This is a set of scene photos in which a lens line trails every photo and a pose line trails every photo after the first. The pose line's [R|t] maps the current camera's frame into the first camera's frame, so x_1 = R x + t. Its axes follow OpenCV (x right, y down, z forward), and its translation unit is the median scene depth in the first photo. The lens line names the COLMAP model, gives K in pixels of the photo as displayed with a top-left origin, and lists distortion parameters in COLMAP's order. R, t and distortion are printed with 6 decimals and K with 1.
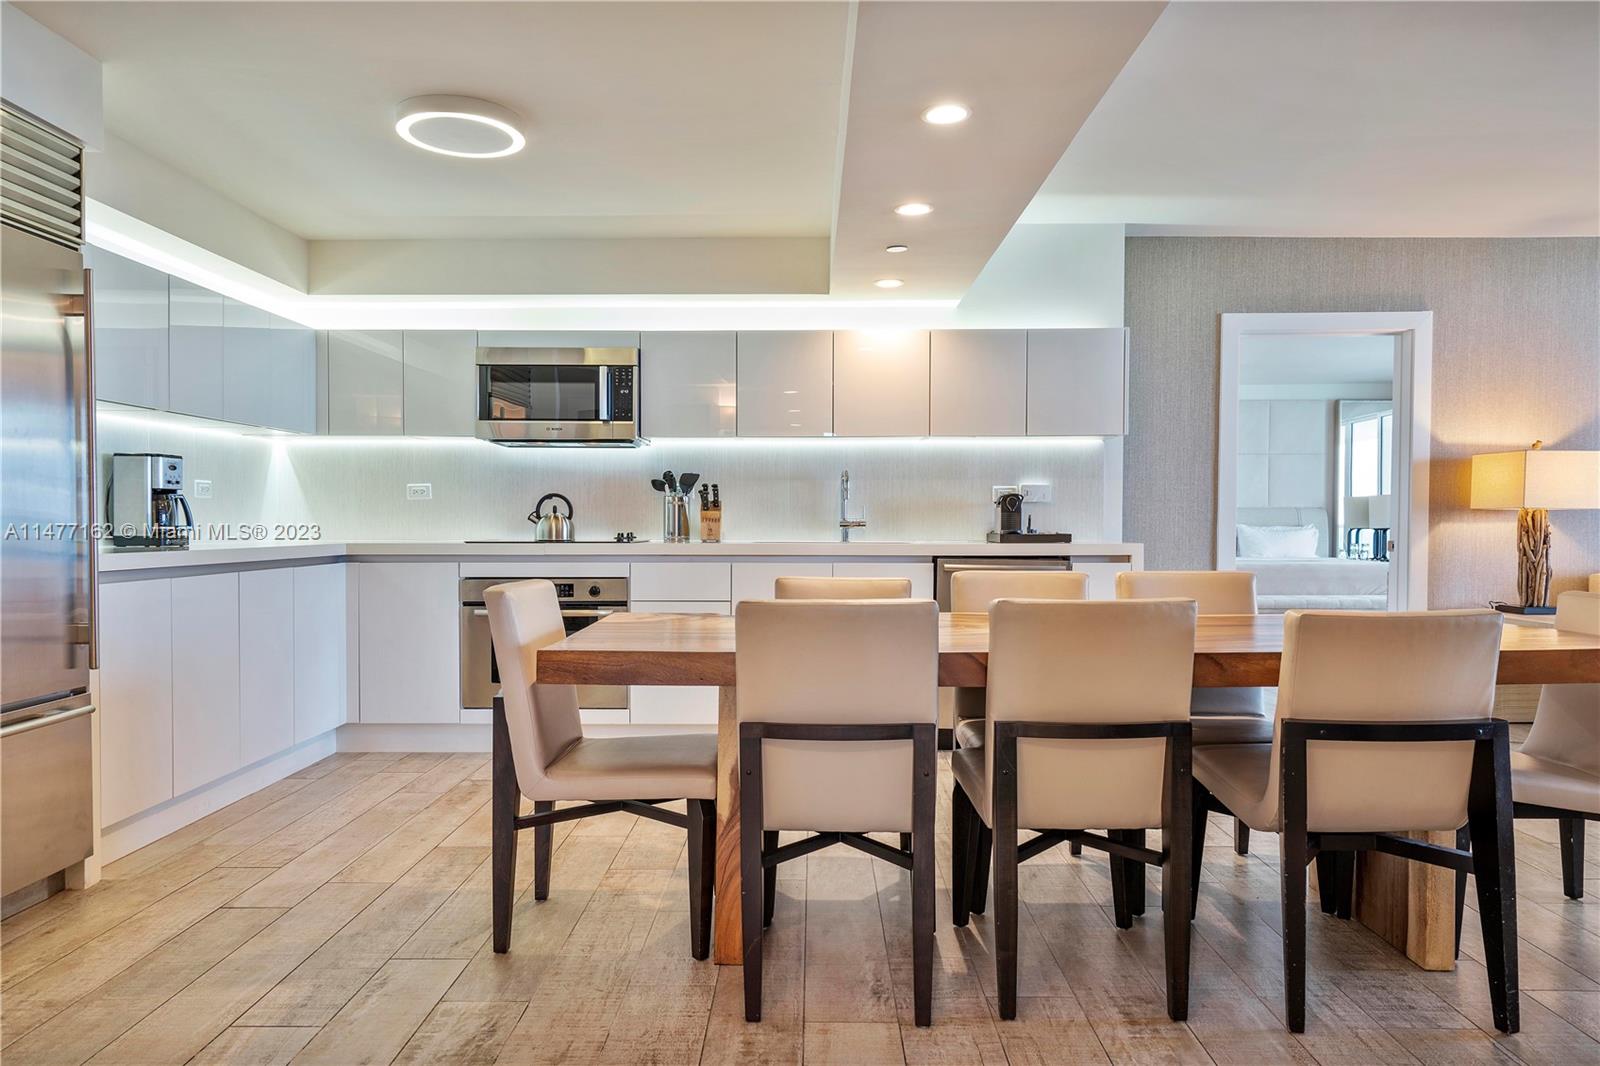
lens RADIAL K [[1065.2, 0, 808.5], [0, 1065.2, 537.3], [0, 0, 1]] dist [-0.002298, 0.008136]
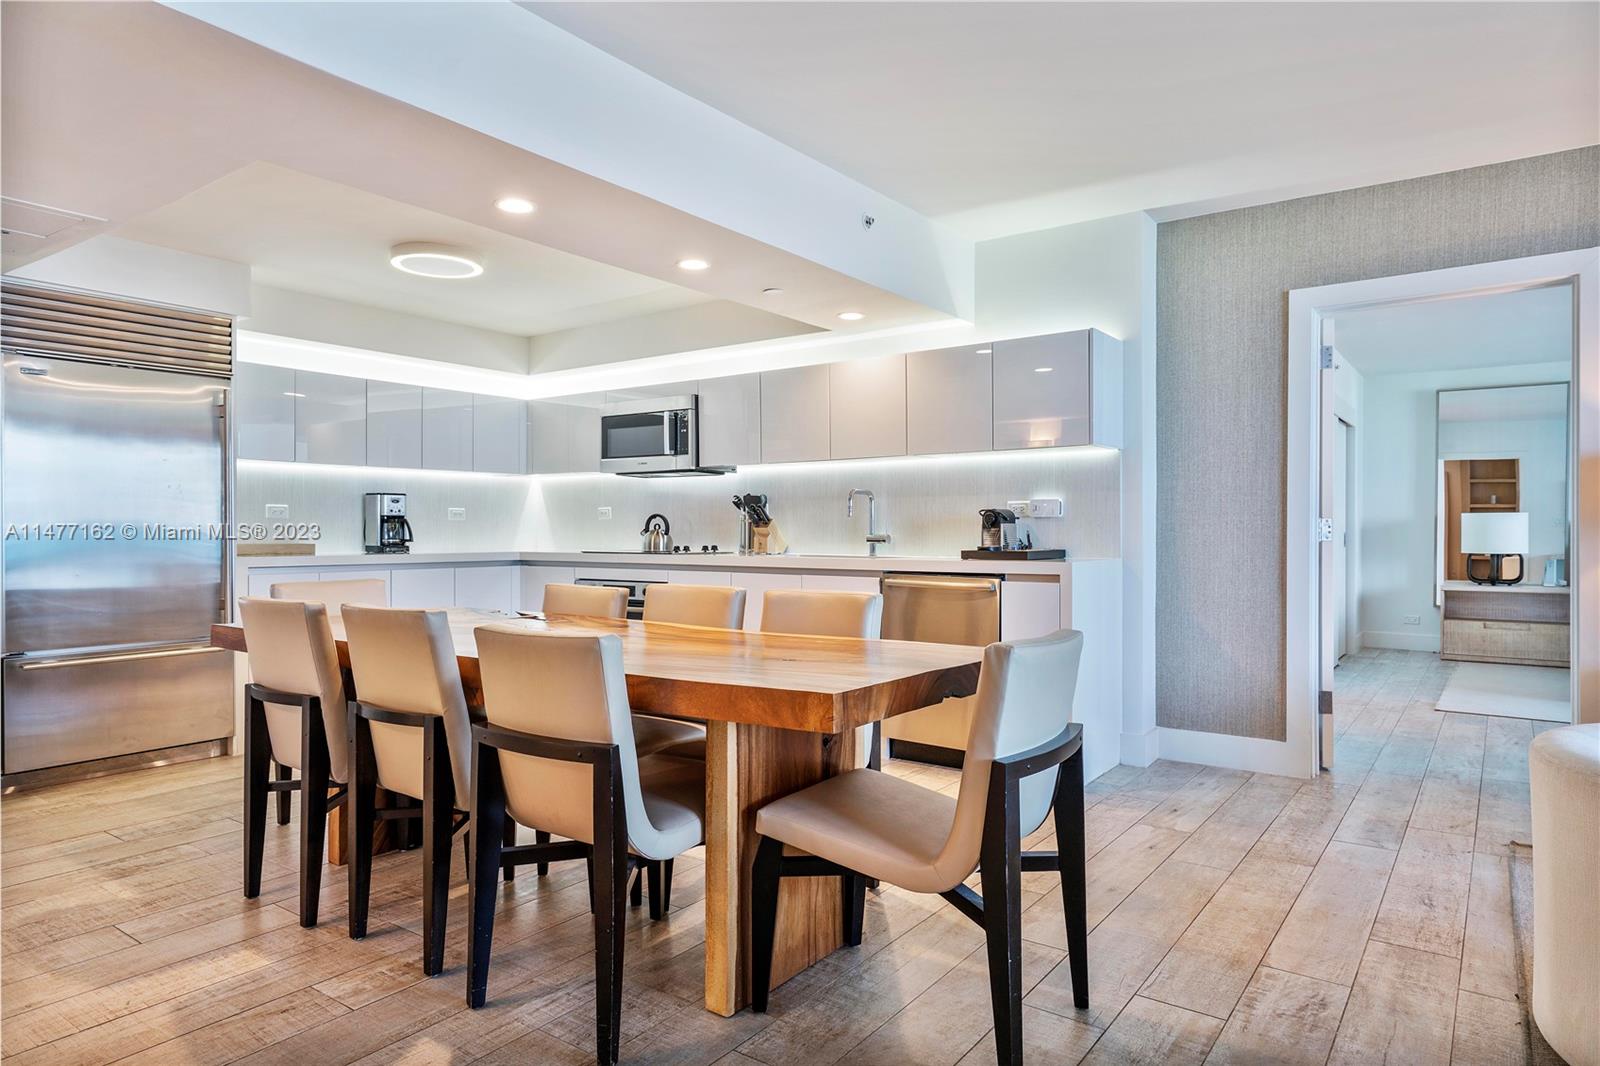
lens RADIAL K [[981.7, 0, 797.0], [0, 981.7, 528.3], [0, 0, 1]] dist [0.013532, -0.002851]
pose [[0.808155, -0.001442, -0.588968, 0.588264], [-0.007577, 0.999889, -0.012845, -0.010520], [0.588921, 0.014844, 0.808055, 0.159156]]
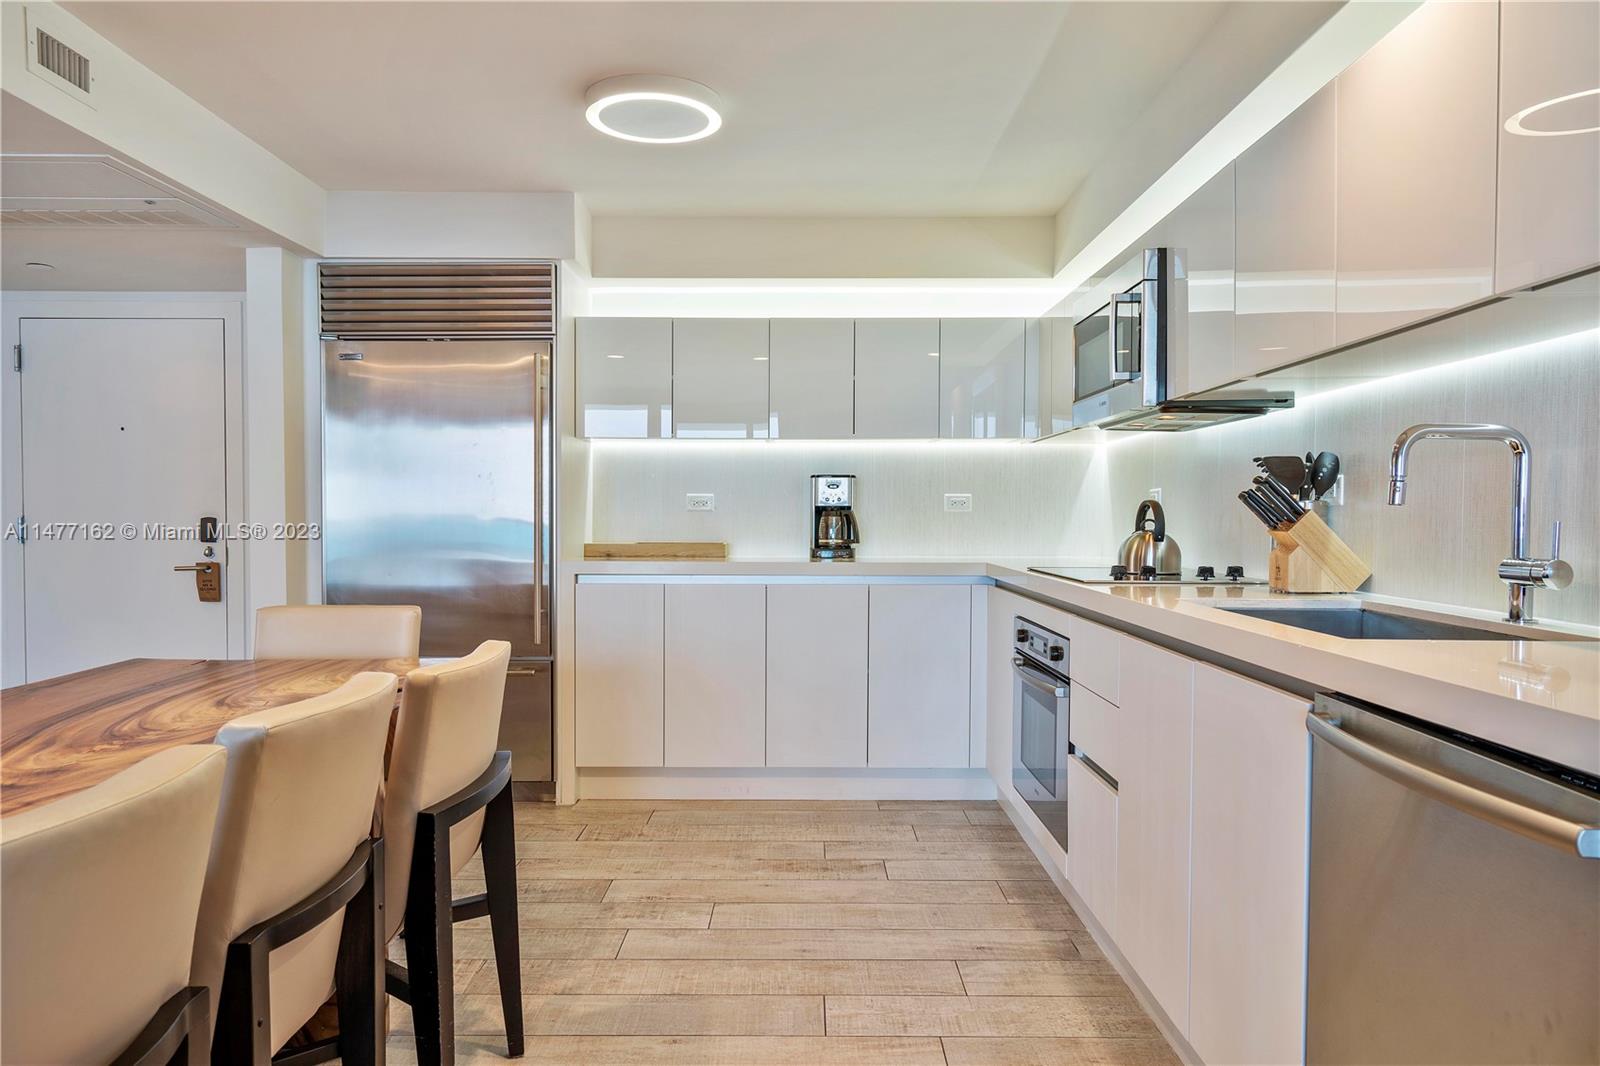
lens RADIAL K [[1065.2, 0, 785.3], [0, 1065.2, 530.2], [0, 0, 1]] dist [-0.002298, 0.008136]
pose [[-0.013377, 0.013161, -0.999824, 0.416609], [-0.017297, 0.999761, 0.013391, -0.028129], [0.999761, 0.017473, -0.013146, 0.798828]]
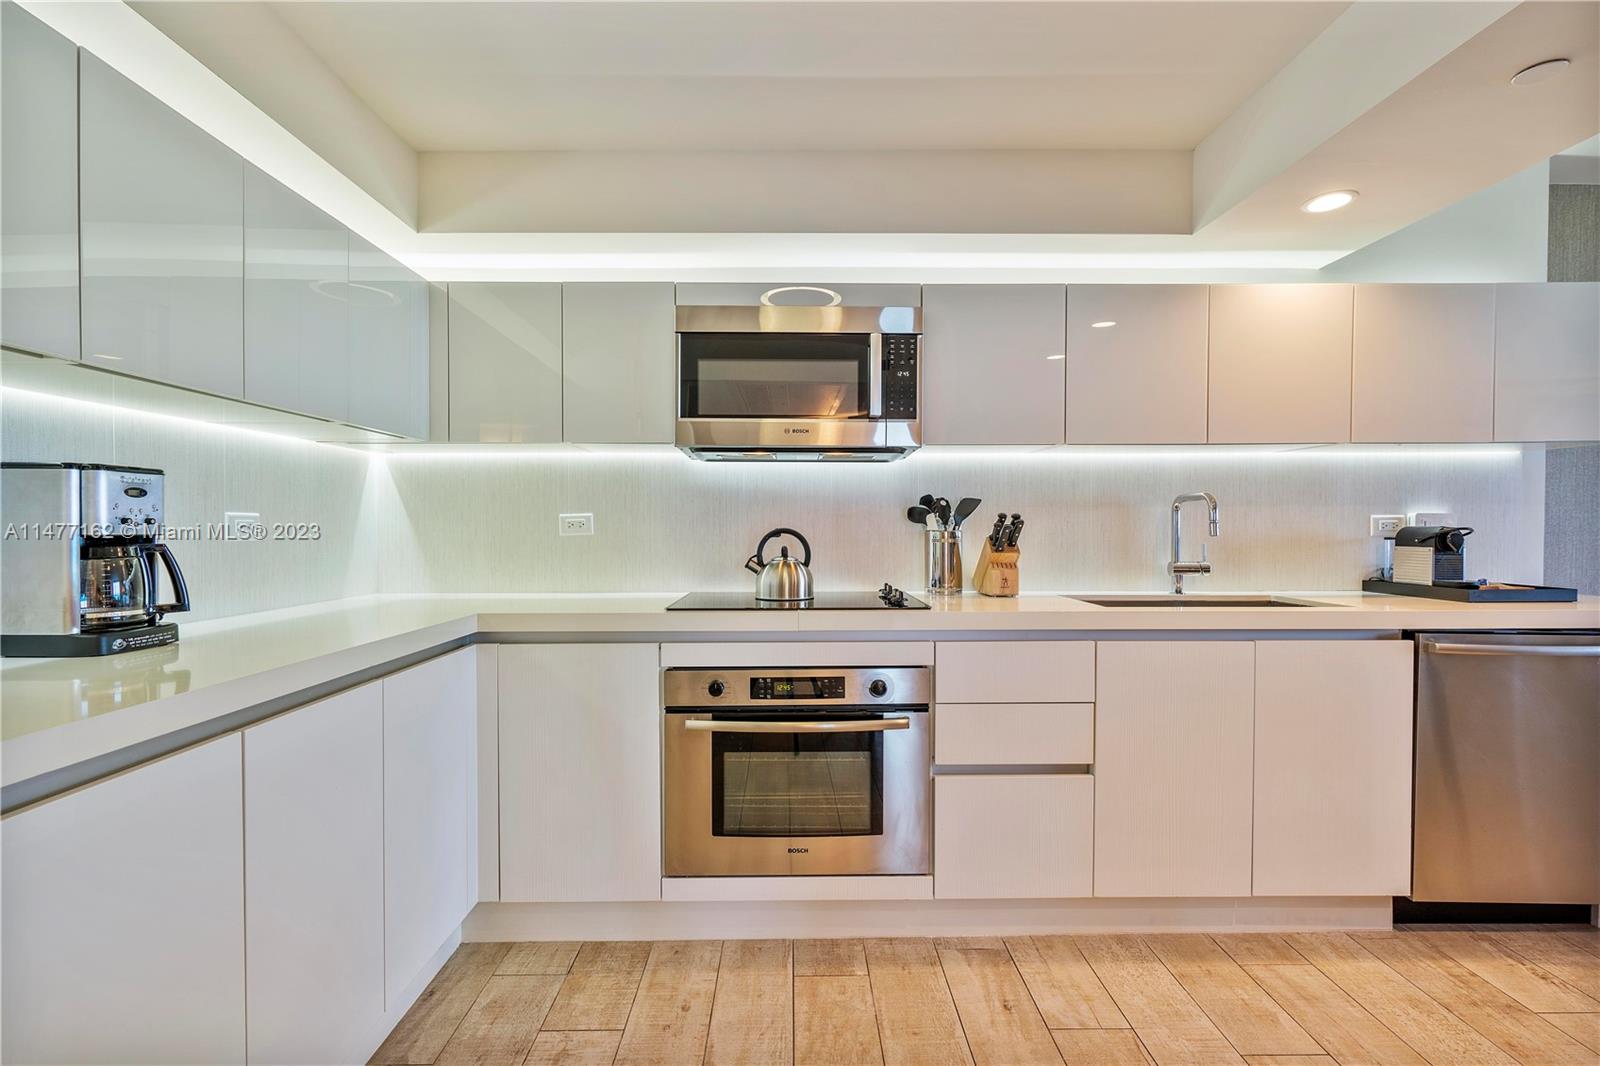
lens RADIAL K [[738.1, 0, 794.2], [0, 738.1, 535.0], [0, 0, 1]] dist [-0.003421, 0.002458]
pose [[0.999927, -0.002475, 0.011868, -0.240440], [0.002519, 0.999990, -0.003709, -0.035786], [-0.011858, 0.003739, 0.999923, 0.537080]]
